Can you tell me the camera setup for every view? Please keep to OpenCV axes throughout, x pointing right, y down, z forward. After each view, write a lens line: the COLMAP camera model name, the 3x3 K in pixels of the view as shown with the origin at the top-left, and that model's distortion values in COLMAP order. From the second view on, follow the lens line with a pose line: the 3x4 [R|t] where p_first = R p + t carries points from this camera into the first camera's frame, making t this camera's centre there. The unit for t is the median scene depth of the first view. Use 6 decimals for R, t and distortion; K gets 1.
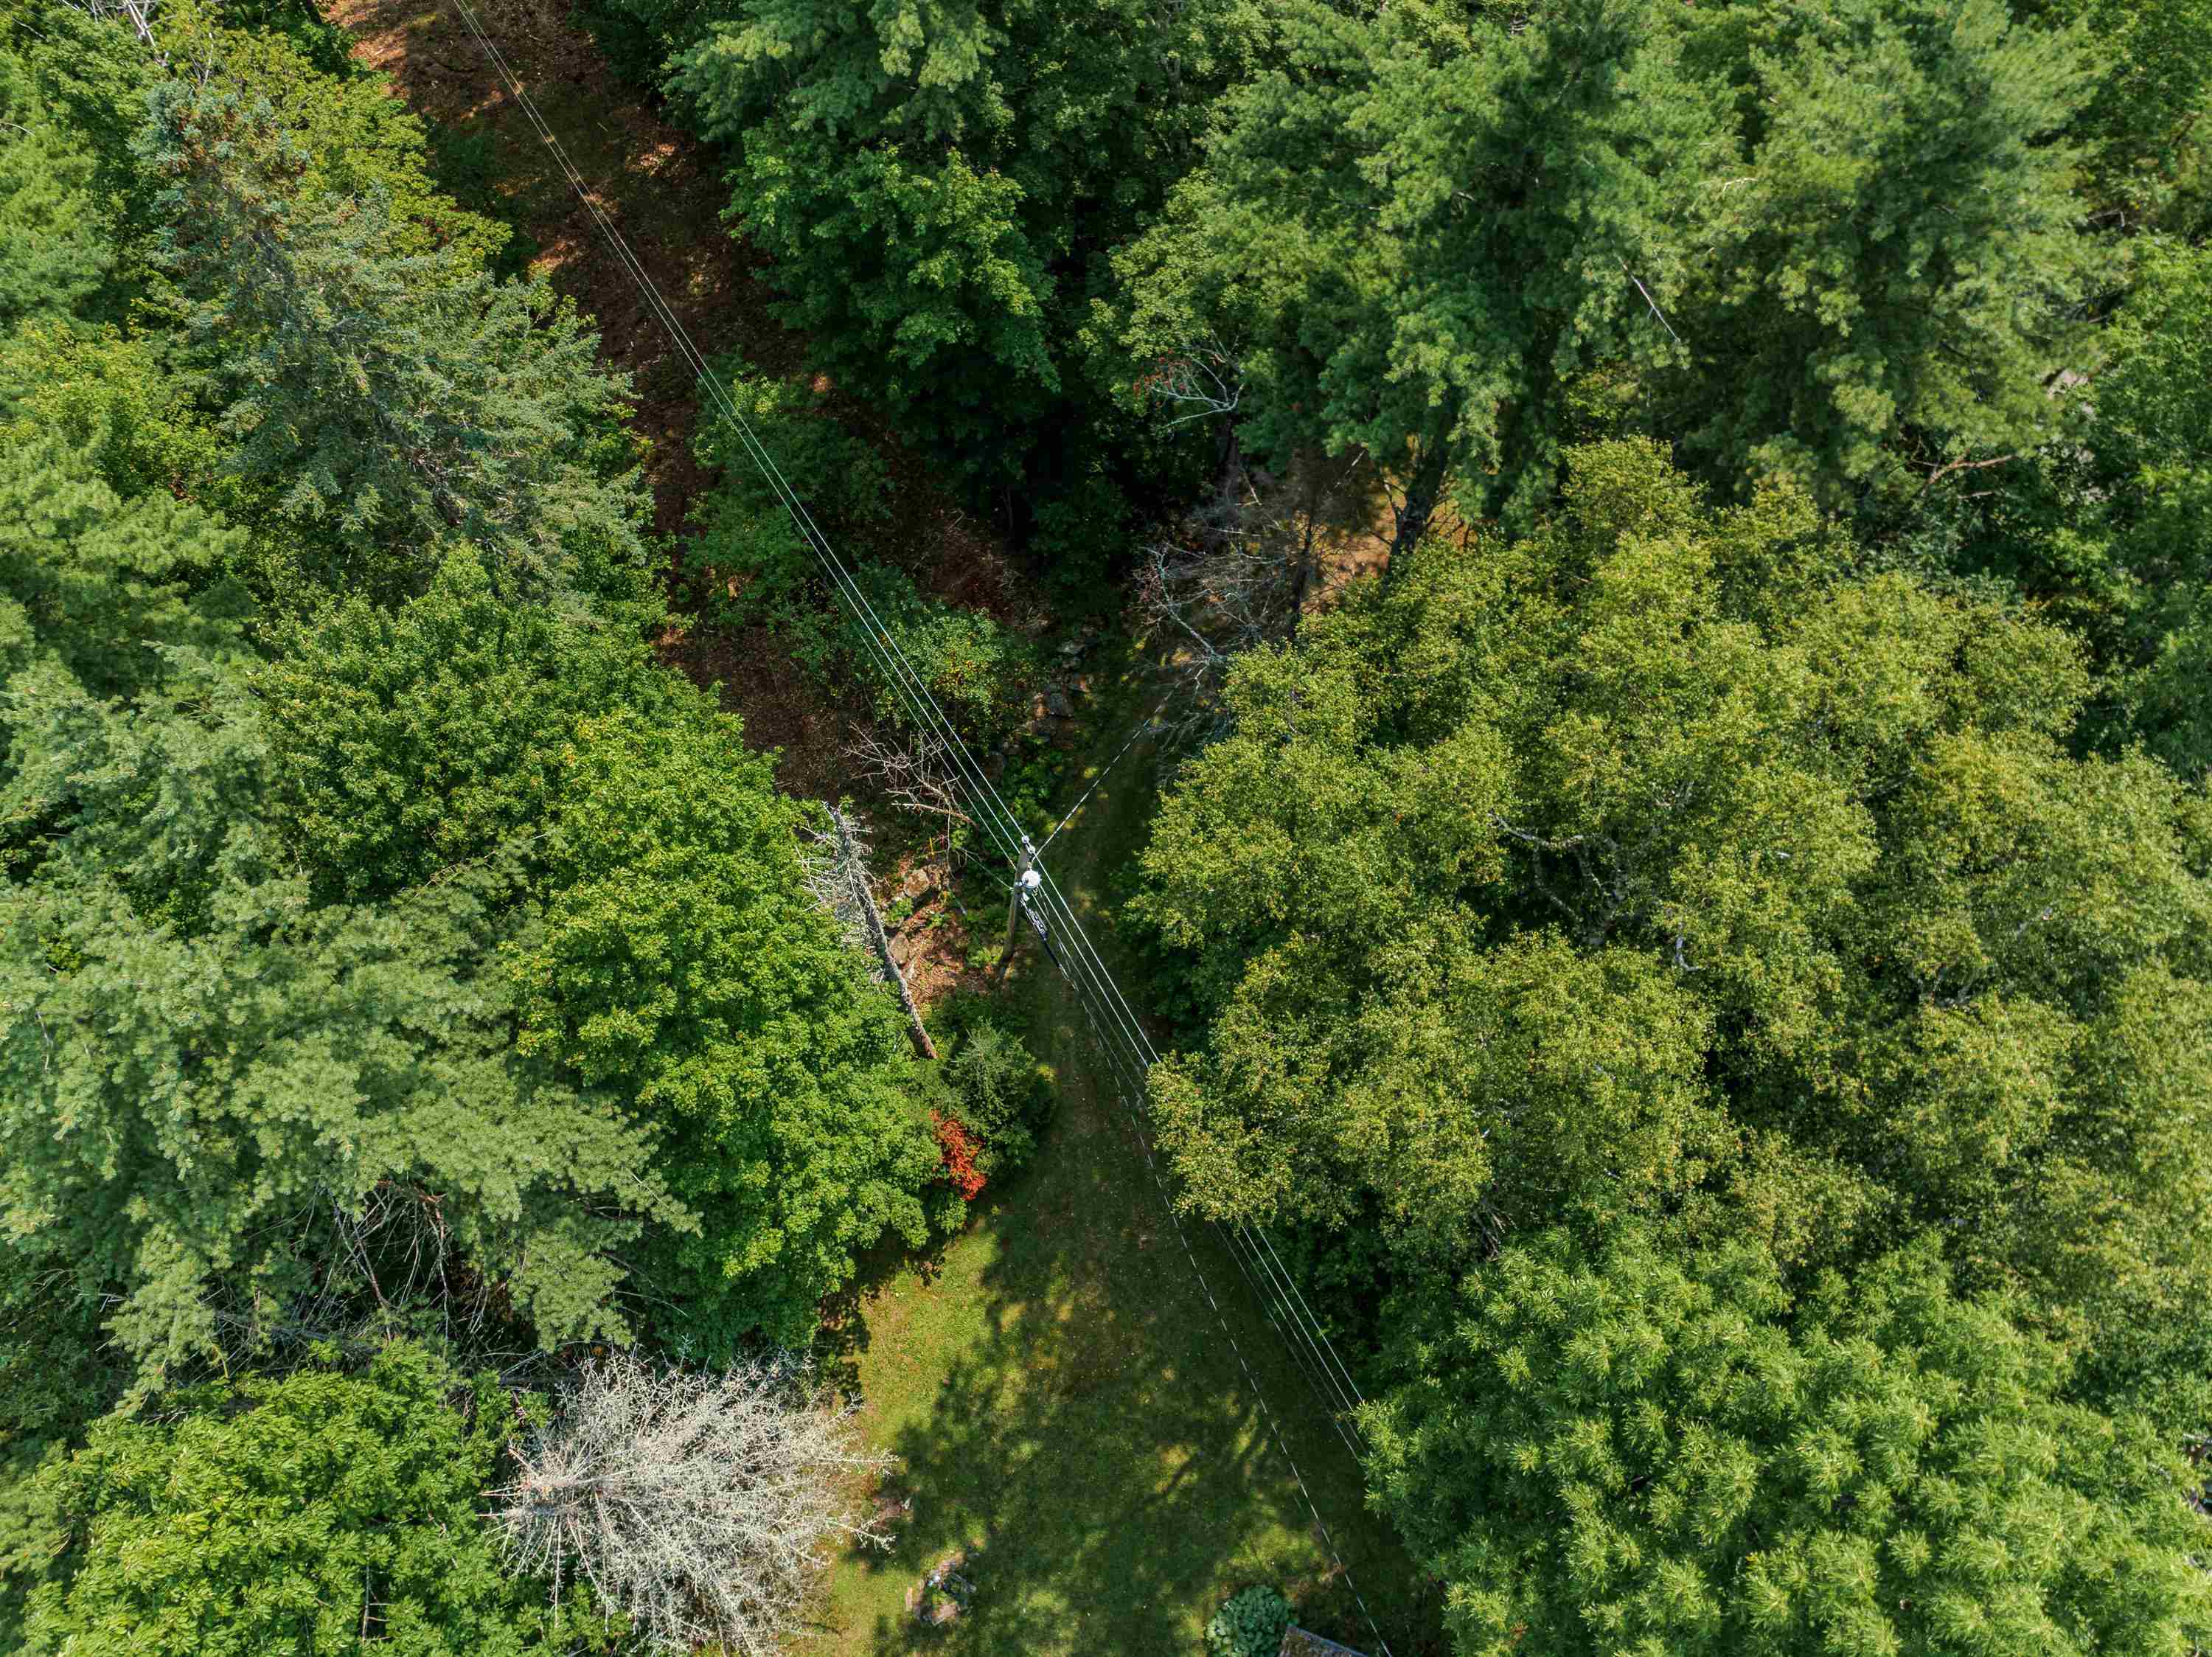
lens RADIAL K [[1579.4, 0, 1108.2], [0, 1579.4, 839.1], [0, 0, 1]] dist [-0.013906, -0.003272]
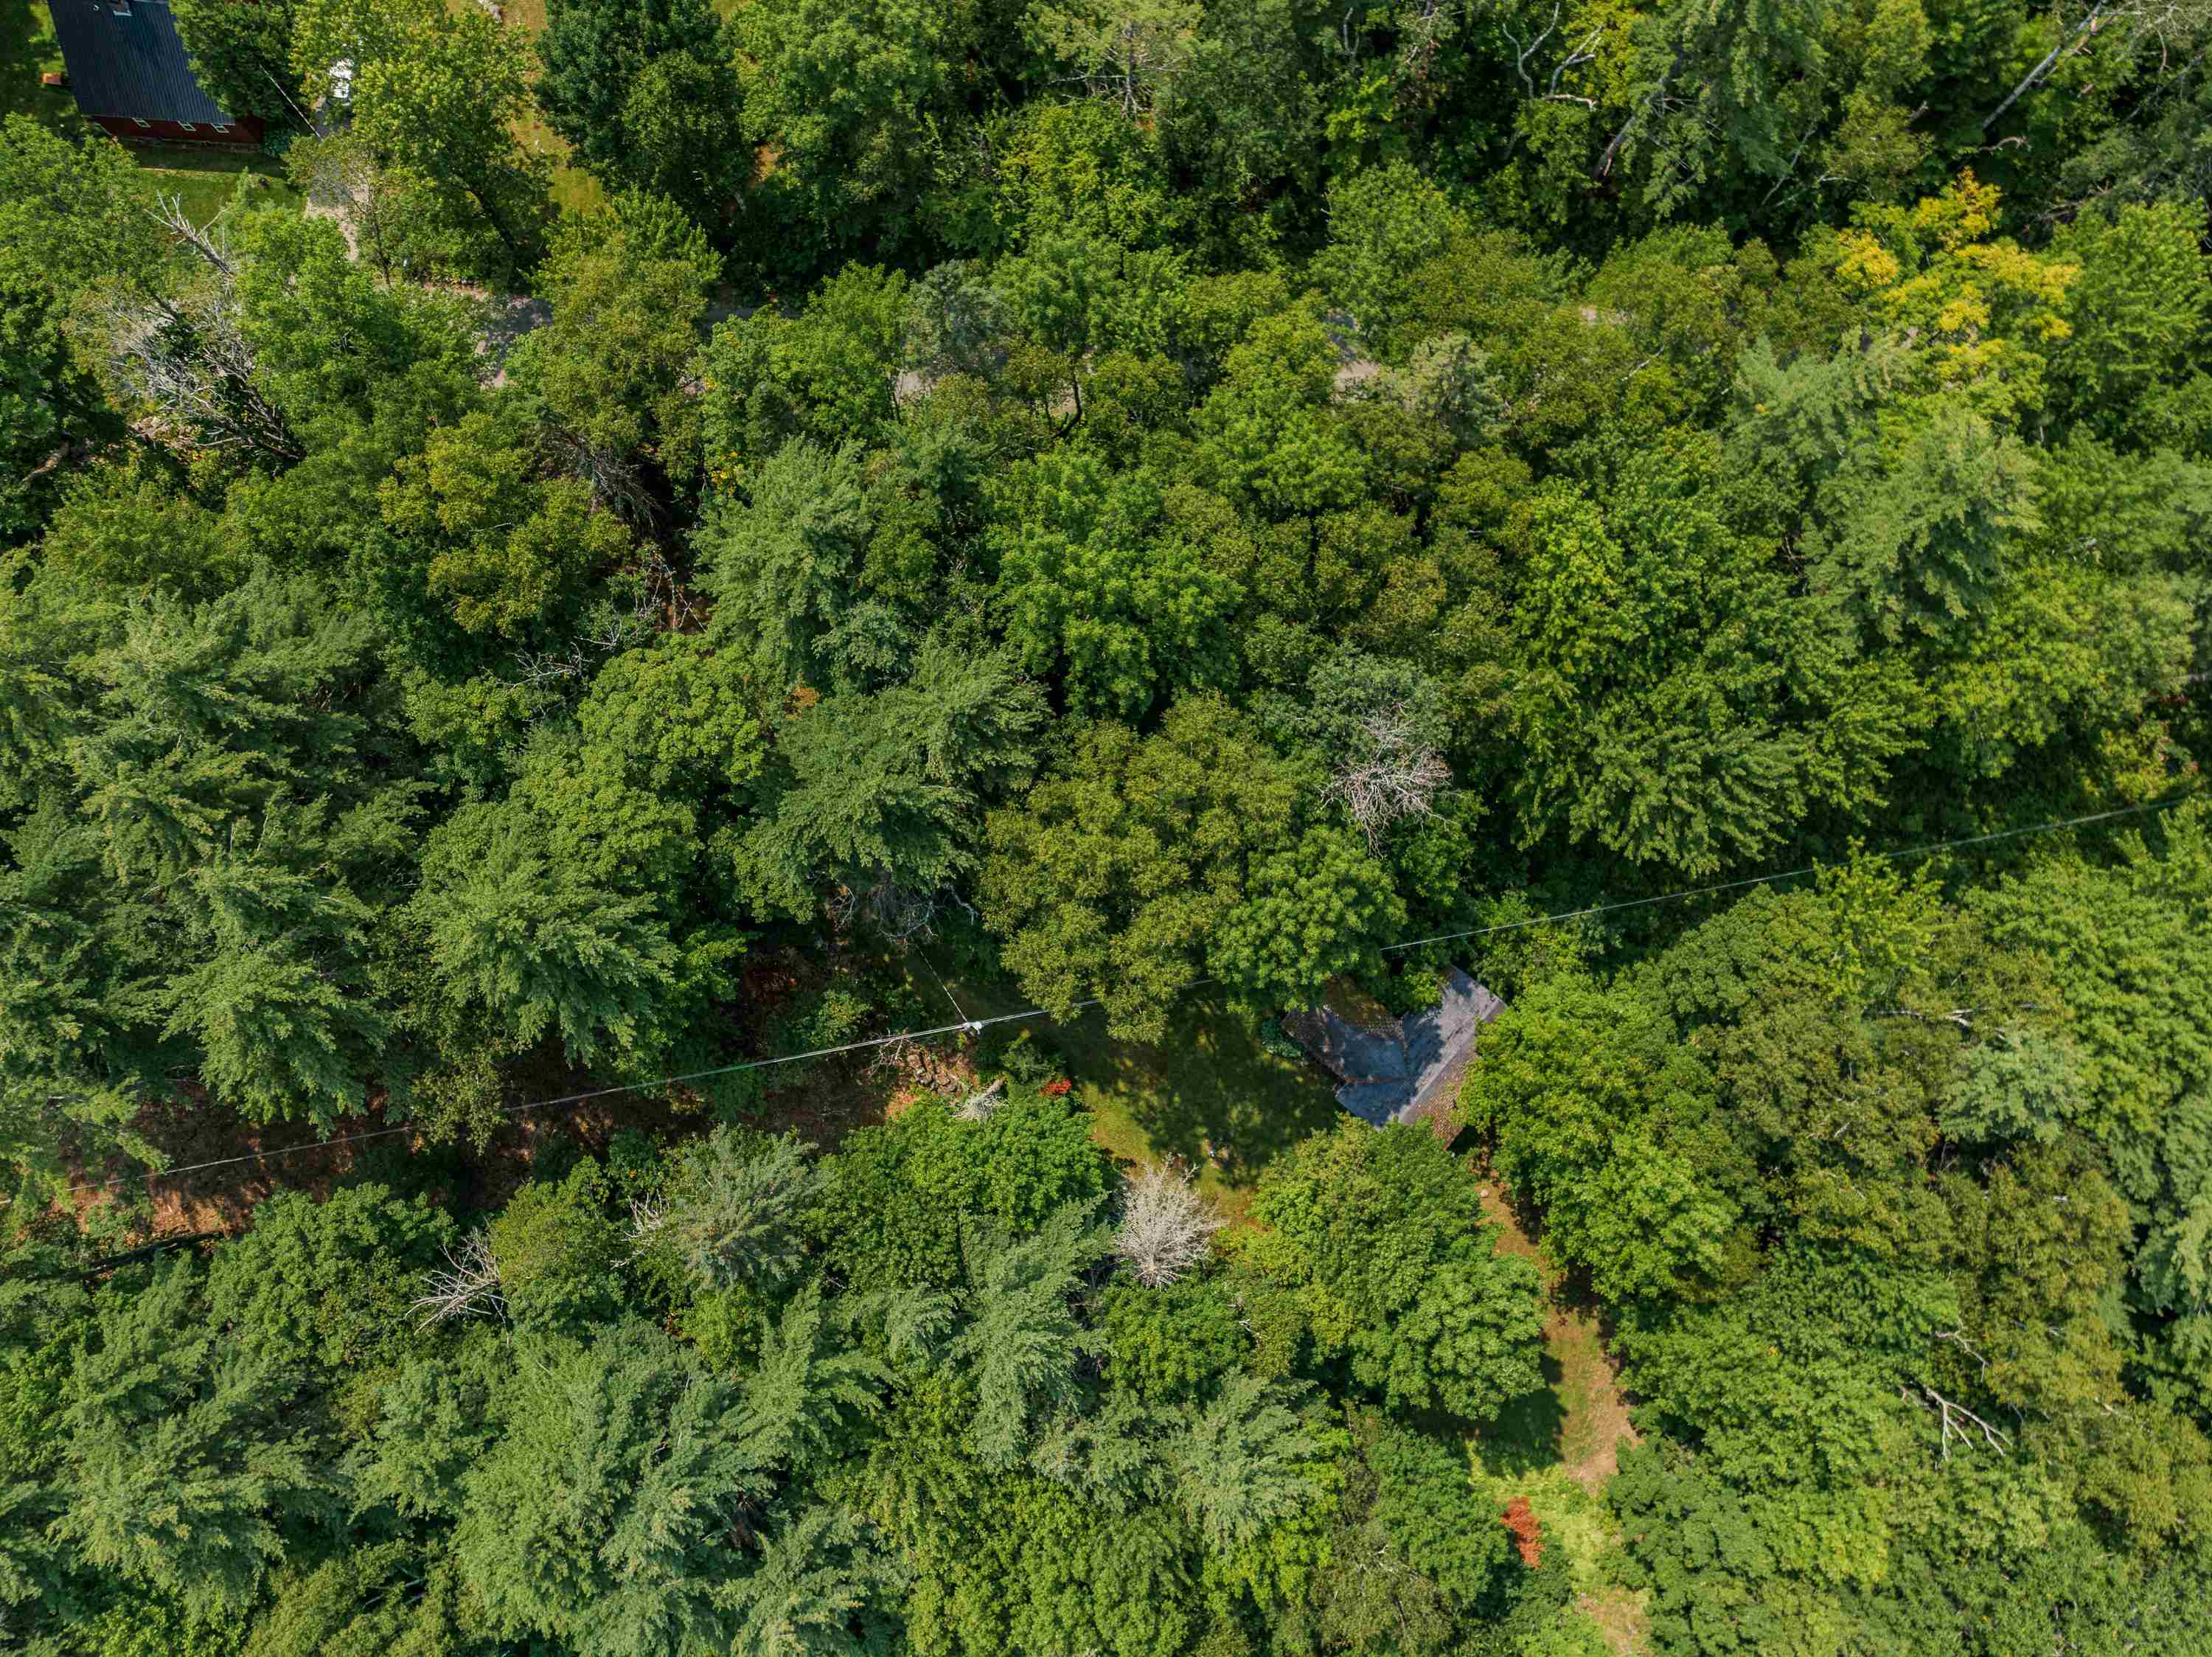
lens RADIAL K [[1579.4, 0, 1100.5], [0, 1579.4, 830.8], [0, 0, 1]] dist [-0.013906, -0.003272]
pose [[0.355405, -0.930879, 0.084567, 0.132788], [0.870256, 0.362555, 0.333478, -1.056826], [-0.341088, -0.044925, 0.938957, -1.888870]]
